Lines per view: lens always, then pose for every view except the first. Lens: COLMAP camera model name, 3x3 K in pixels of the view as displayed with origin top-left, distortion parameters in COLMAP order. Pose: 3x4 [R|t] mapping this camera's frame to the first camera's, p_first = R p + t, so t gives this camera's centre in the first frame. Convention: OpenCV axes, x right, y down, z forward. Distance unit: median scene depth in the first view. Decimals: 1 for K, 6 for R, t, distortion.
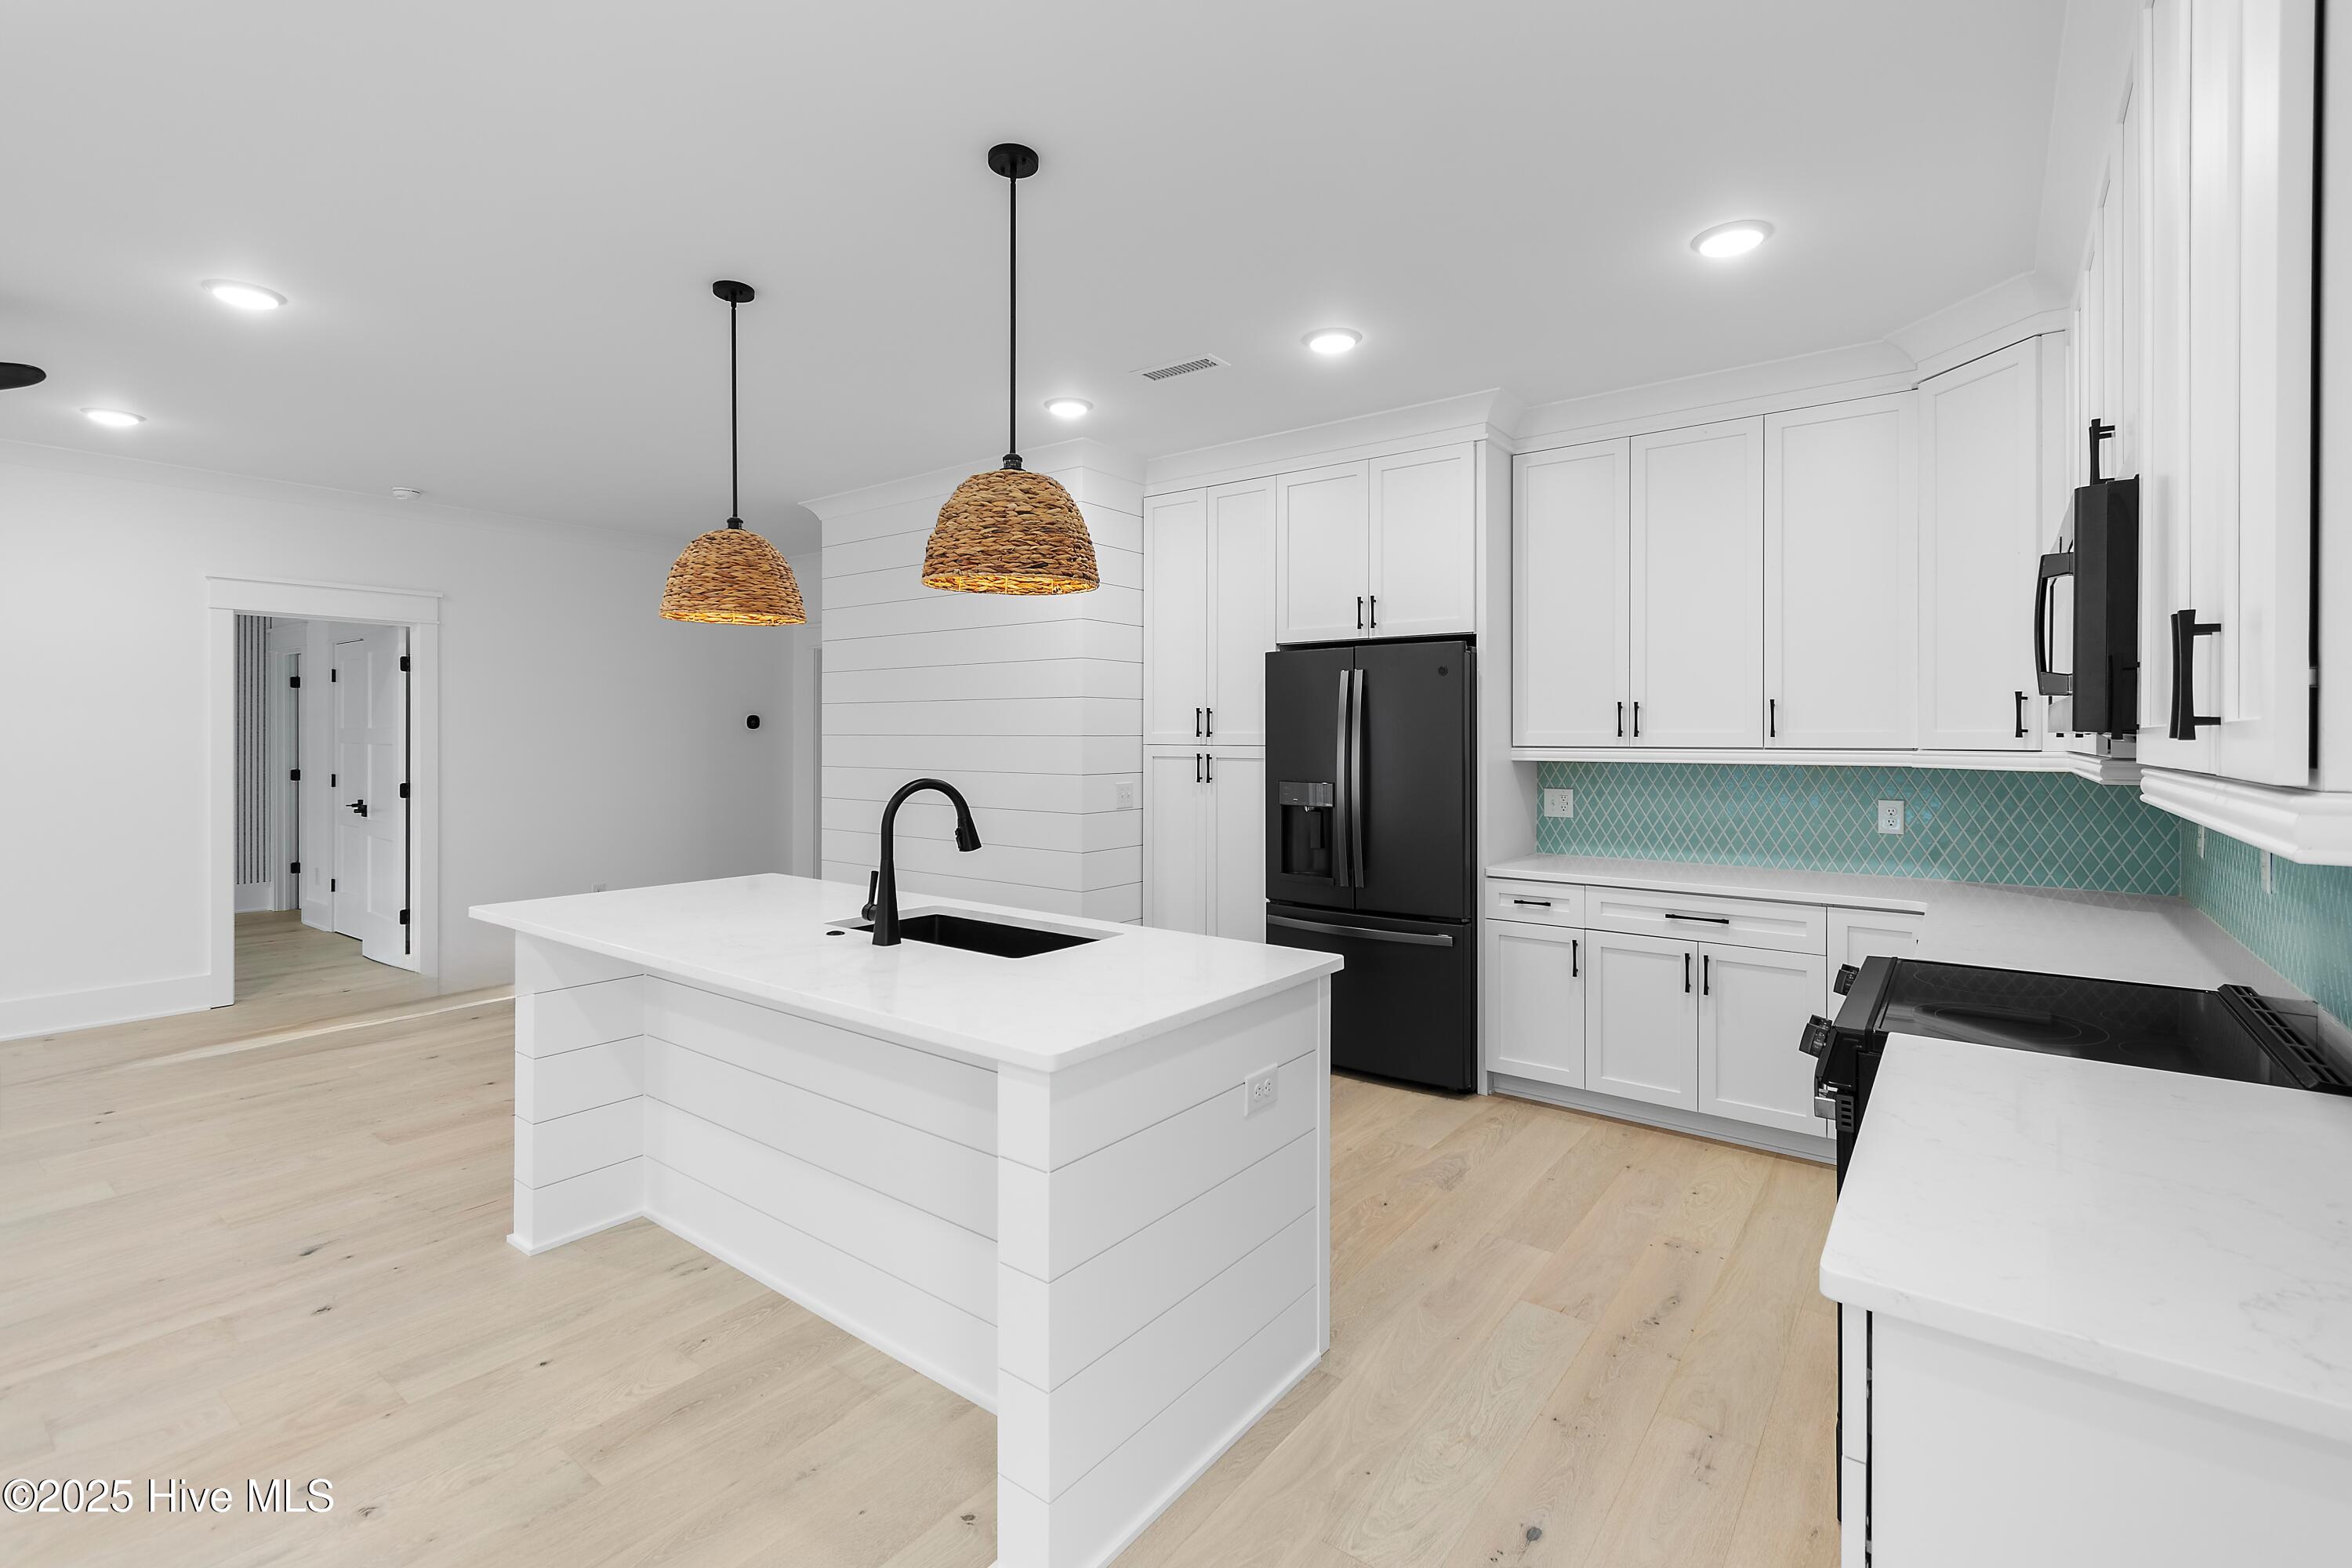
lens RADIAL K [[1055.8, 0, 1170.4], [0, 1055.8, 751.7], [0, 0, 1]] dist [-0.001710, -0.000850]
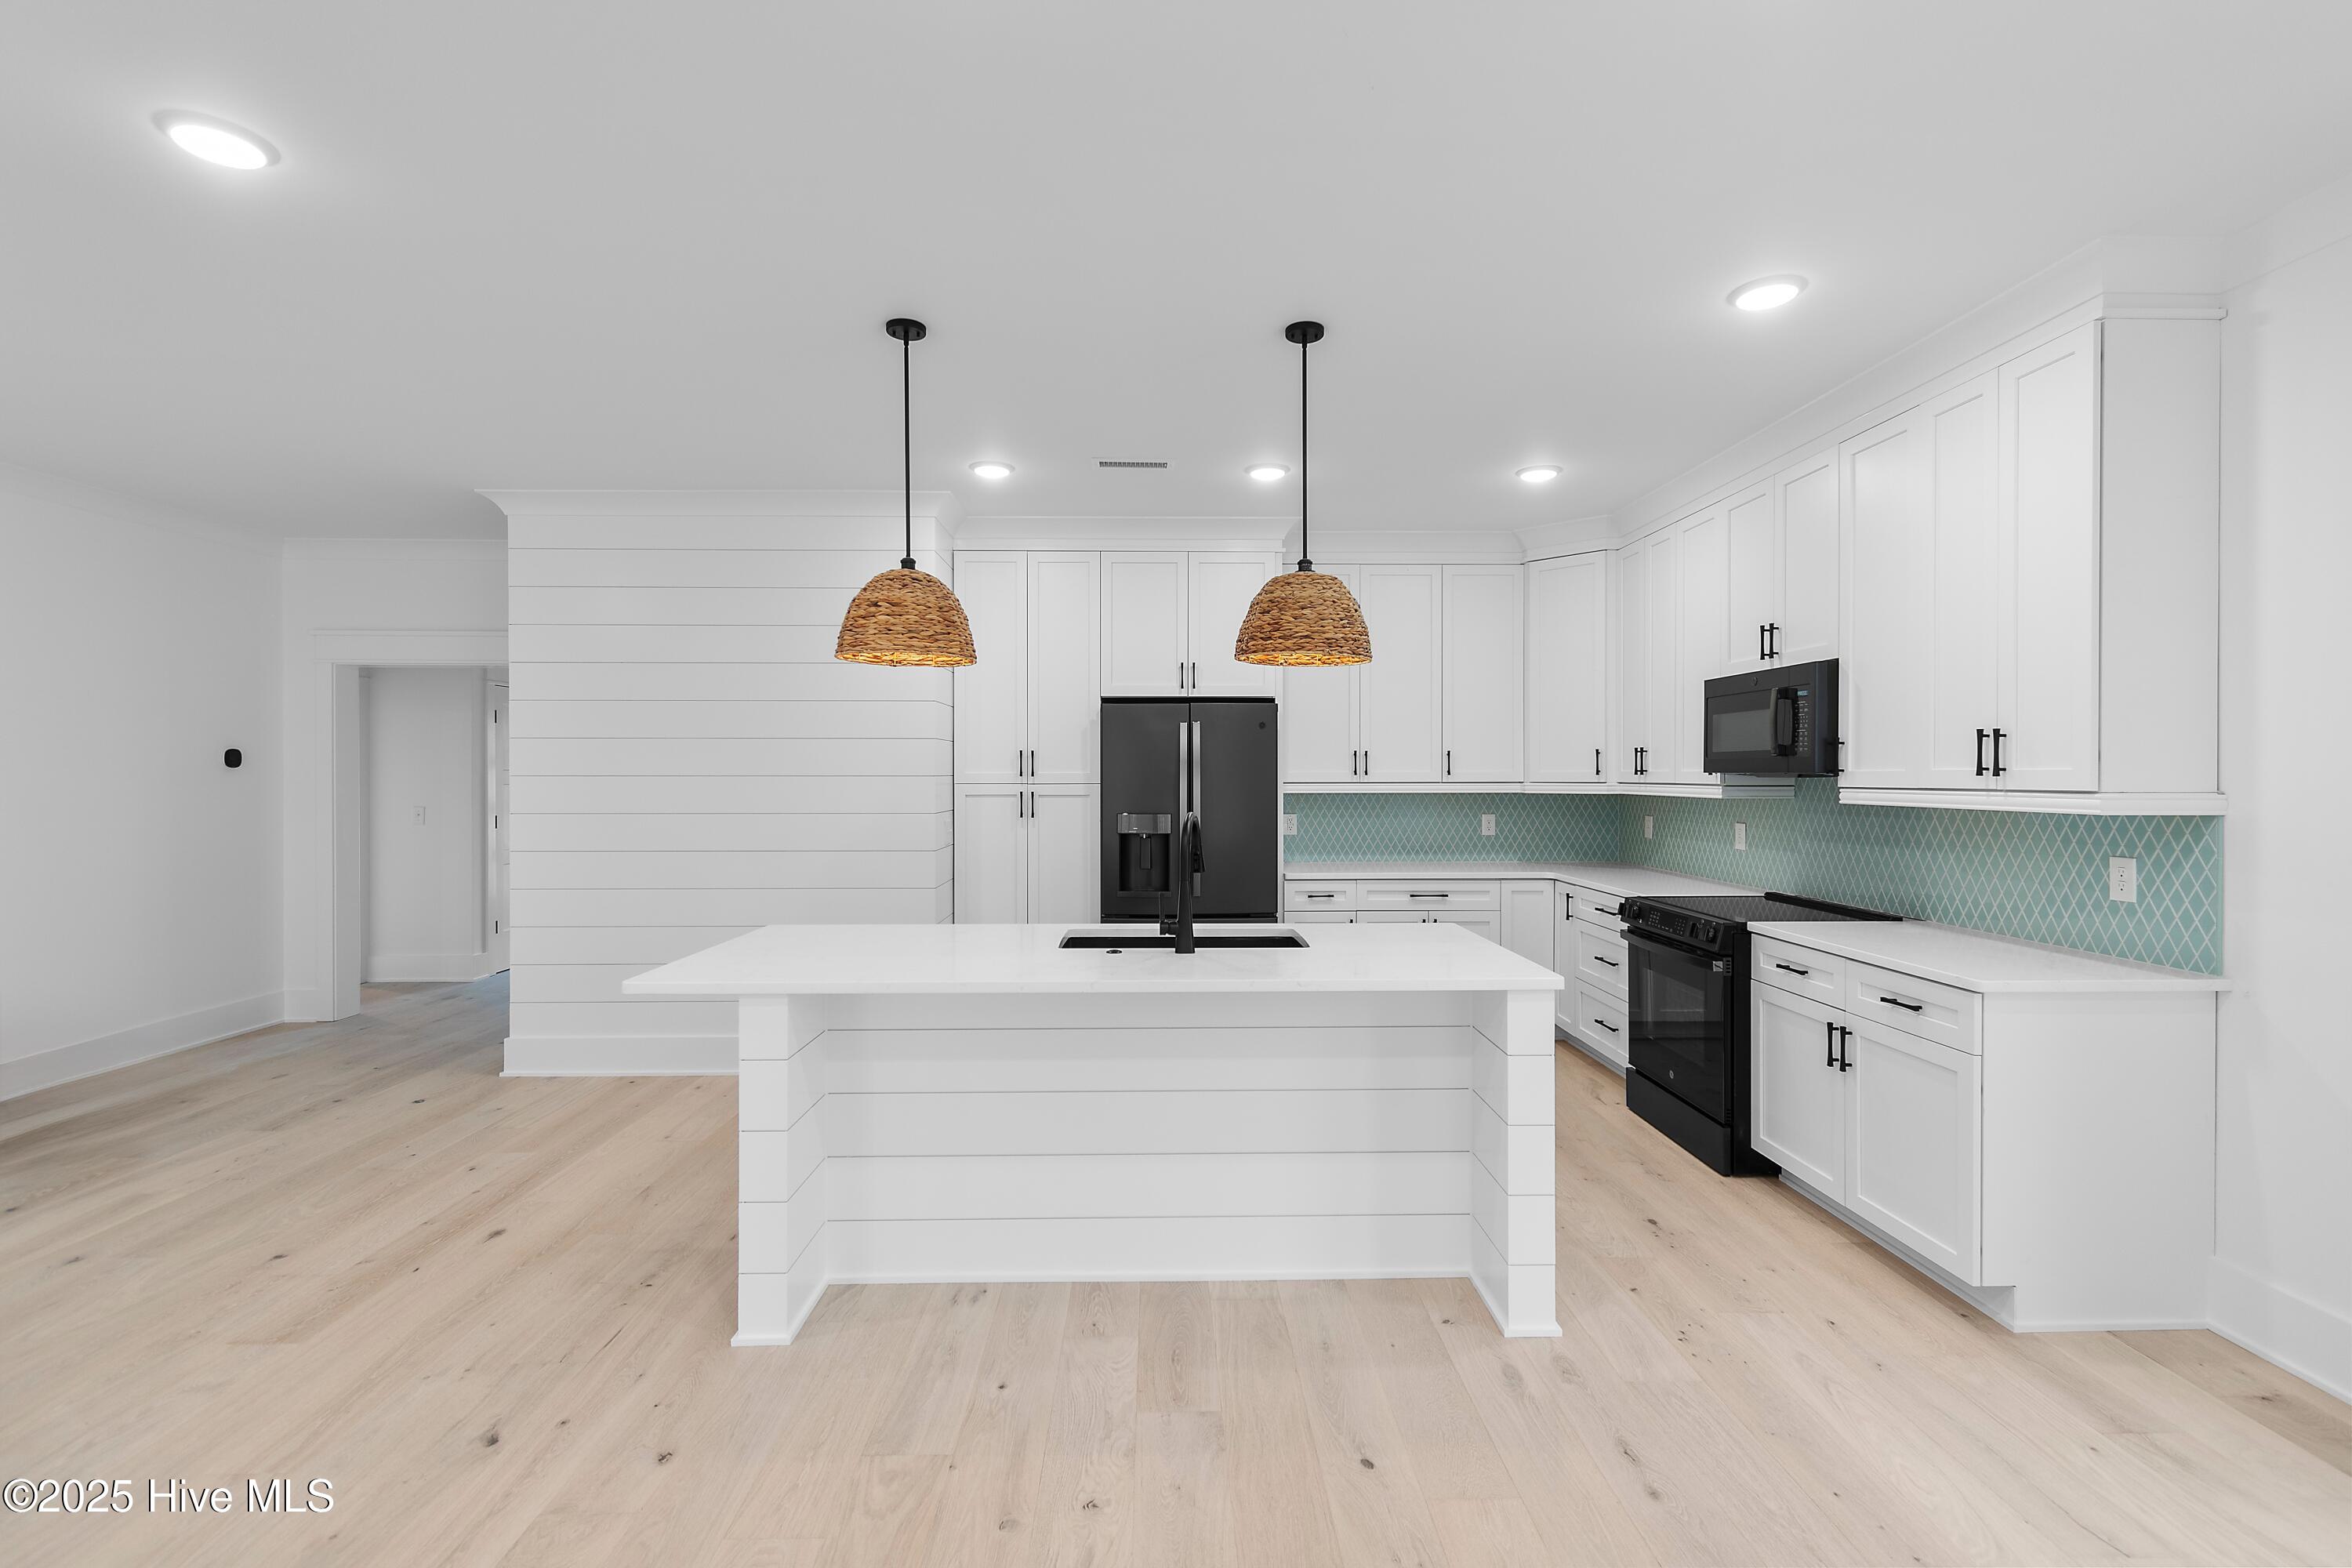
lens RADIAL K [[1037.9, 0, 1176.0], [0, 1037.9, 784.0], [0, 0, 1]] dist [0.000369, -0.000308]
pose [[0.784451, -0.009526, 0.620118, -0.657886], [0.012084, 0.999927, 0.000074, -0.005412], [-0.620073, 0.007436, 0.784509, 0.054999]]
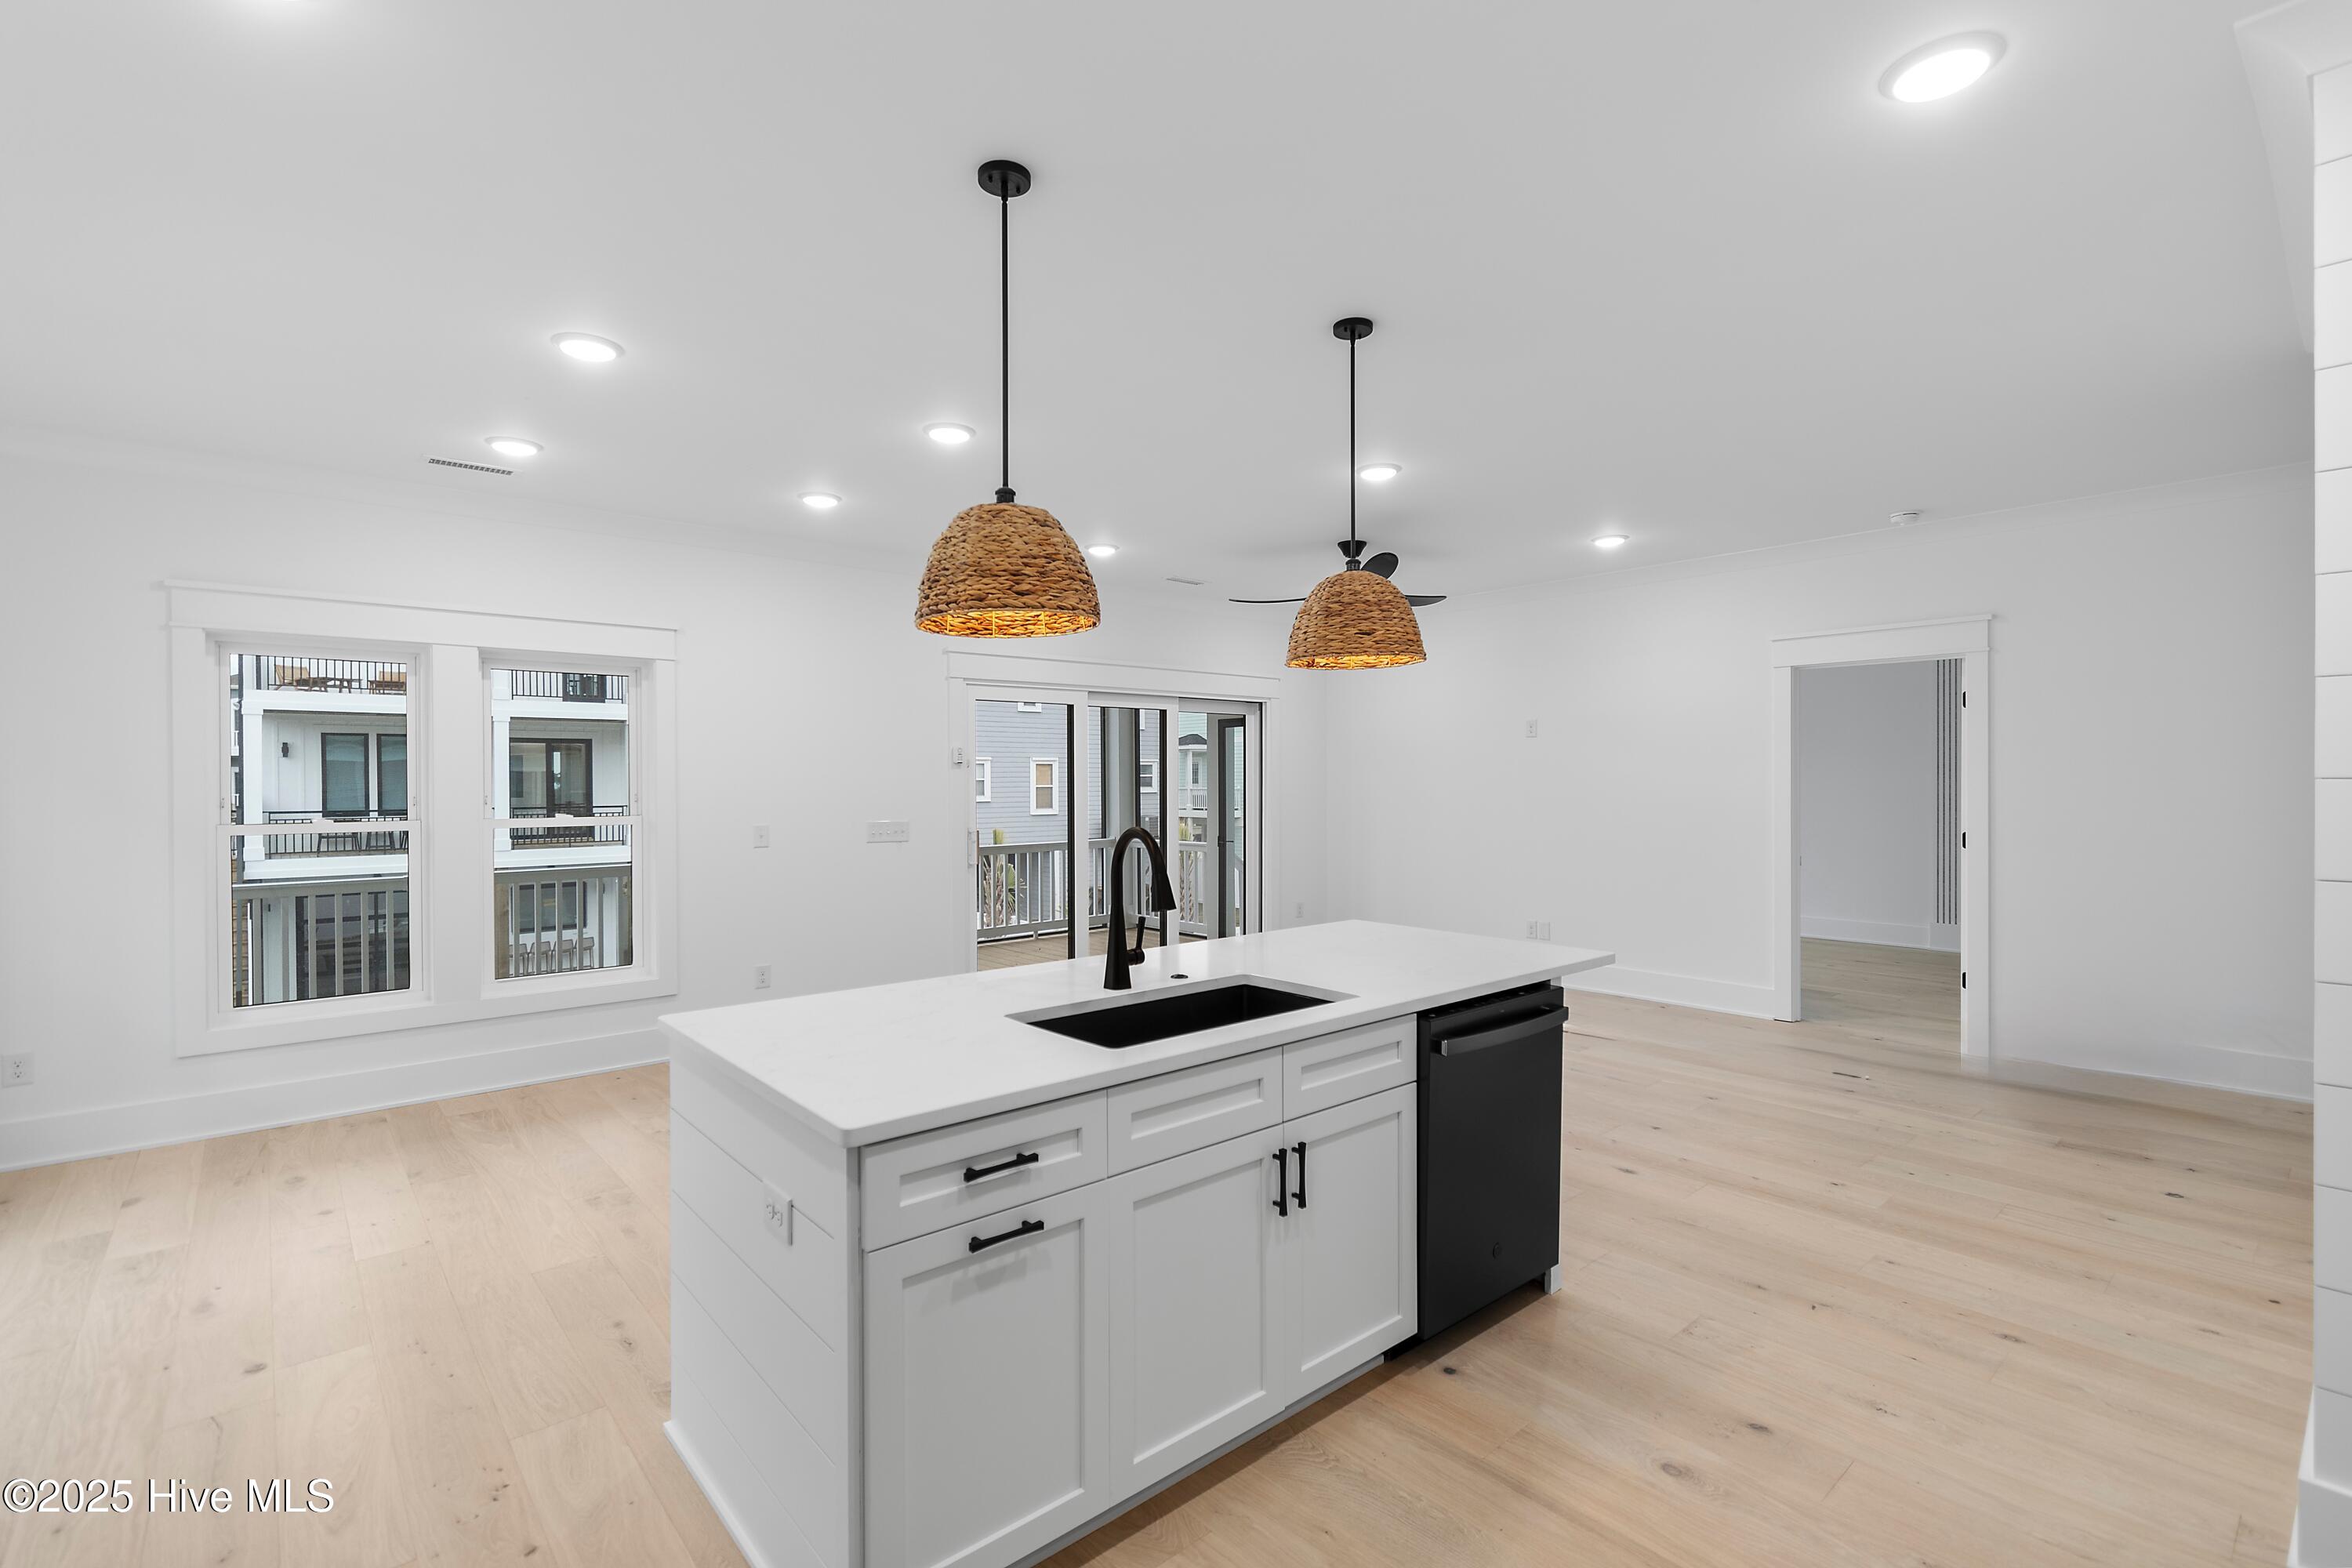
lens RADIAL K [[1043.4, 0, 1176.0], [0, 1043.4, 784.0], [0, 0, 1]] dist [0.000519, -0.000045]
pose [[-0.203022, -0.000666, -0.979174, 0.463815], [-0.011174, 0.999936, 0.001637, -0.010969], [0.979110, 0.011273, -0.203016, 0.823950]]
